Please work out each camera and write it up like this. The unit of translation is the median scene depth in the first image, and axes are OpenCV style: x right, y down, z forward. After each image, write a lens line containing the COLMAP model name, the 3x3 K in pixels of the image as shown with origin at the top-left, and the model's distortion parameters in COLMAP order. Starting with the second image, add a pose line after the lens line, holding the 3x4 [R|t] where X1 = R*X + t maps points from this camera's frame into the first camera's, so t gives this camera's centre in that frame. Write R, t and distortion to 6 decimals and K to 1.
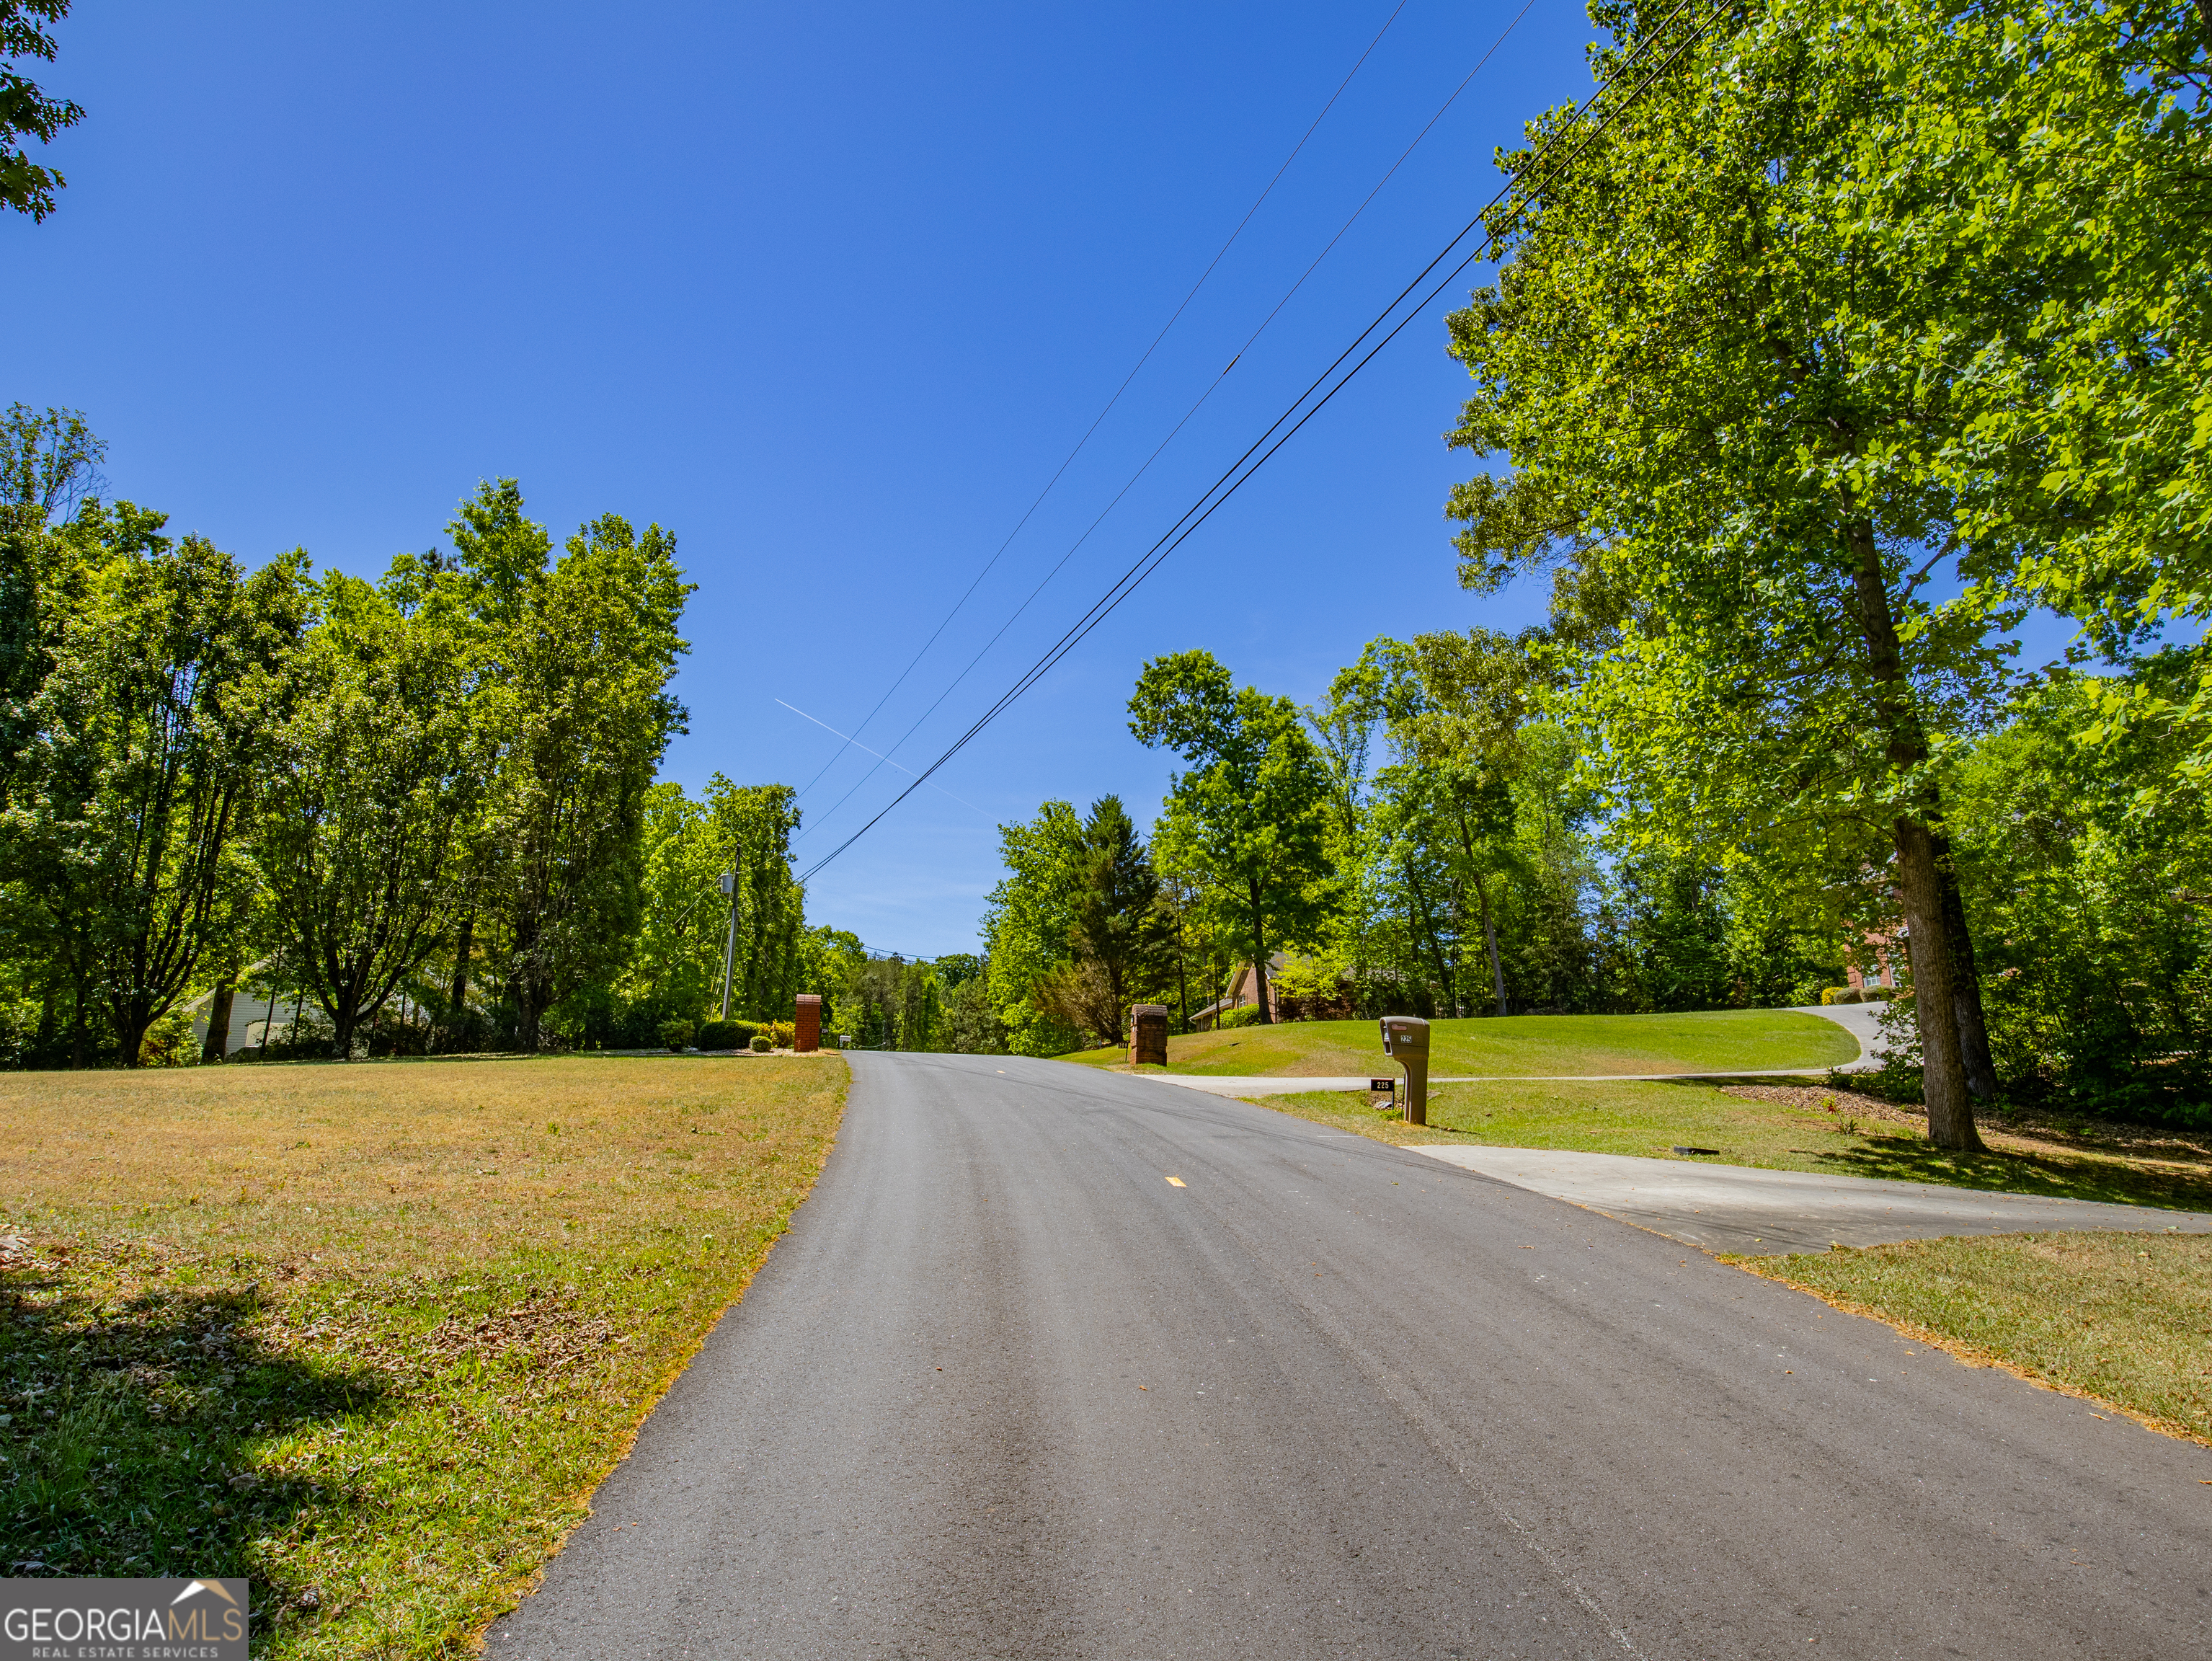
lens RADIAL K [[1390.5, 0, 1106.0], [0, 1390.5, 830.5], [0, 0, 1]] dist [-0.075858, 0.000120]
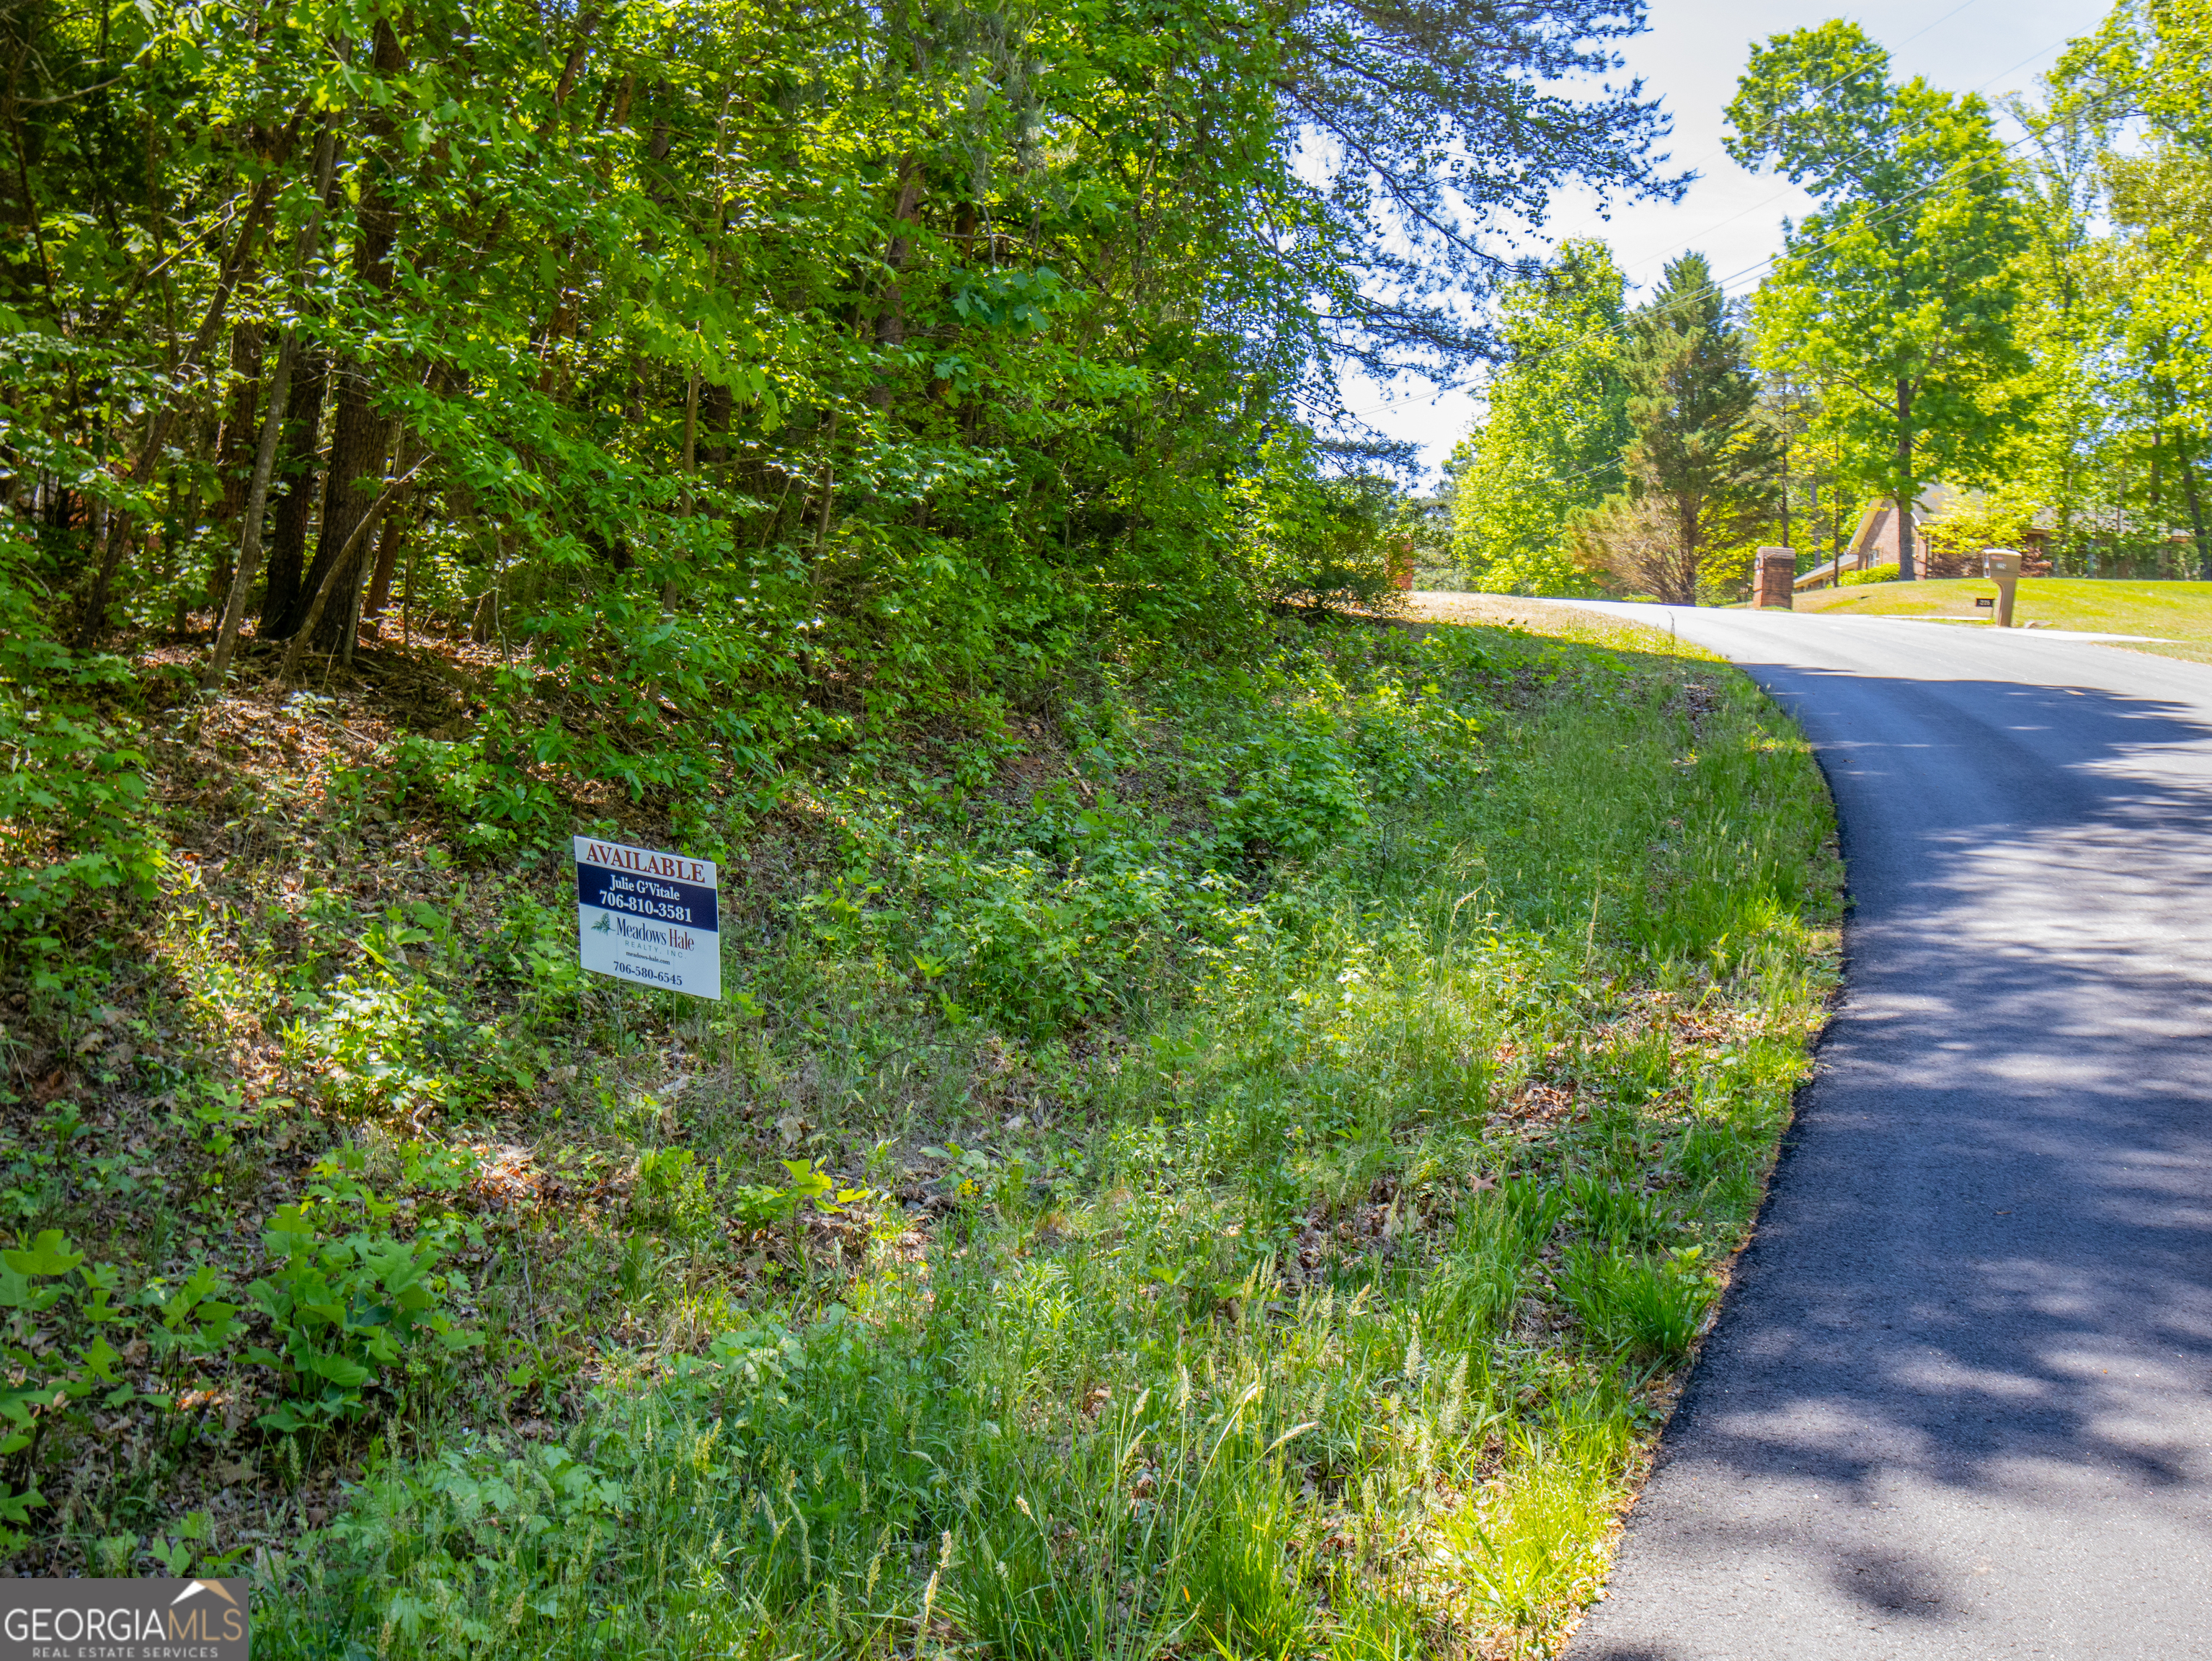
lens RADIAL K [[2364.8, 0, 1106.0], [0, 2364.8, 830.5], [0, 0, 1]] dist [-0.006218, 0.030127]
pose [[0.976611, 0.039808, -0.211297, -0.021560], [0.010734, 0.972460, 0.232821, -0.022834], [0.214746, -0.229644, 0.949288, -0.233178]]
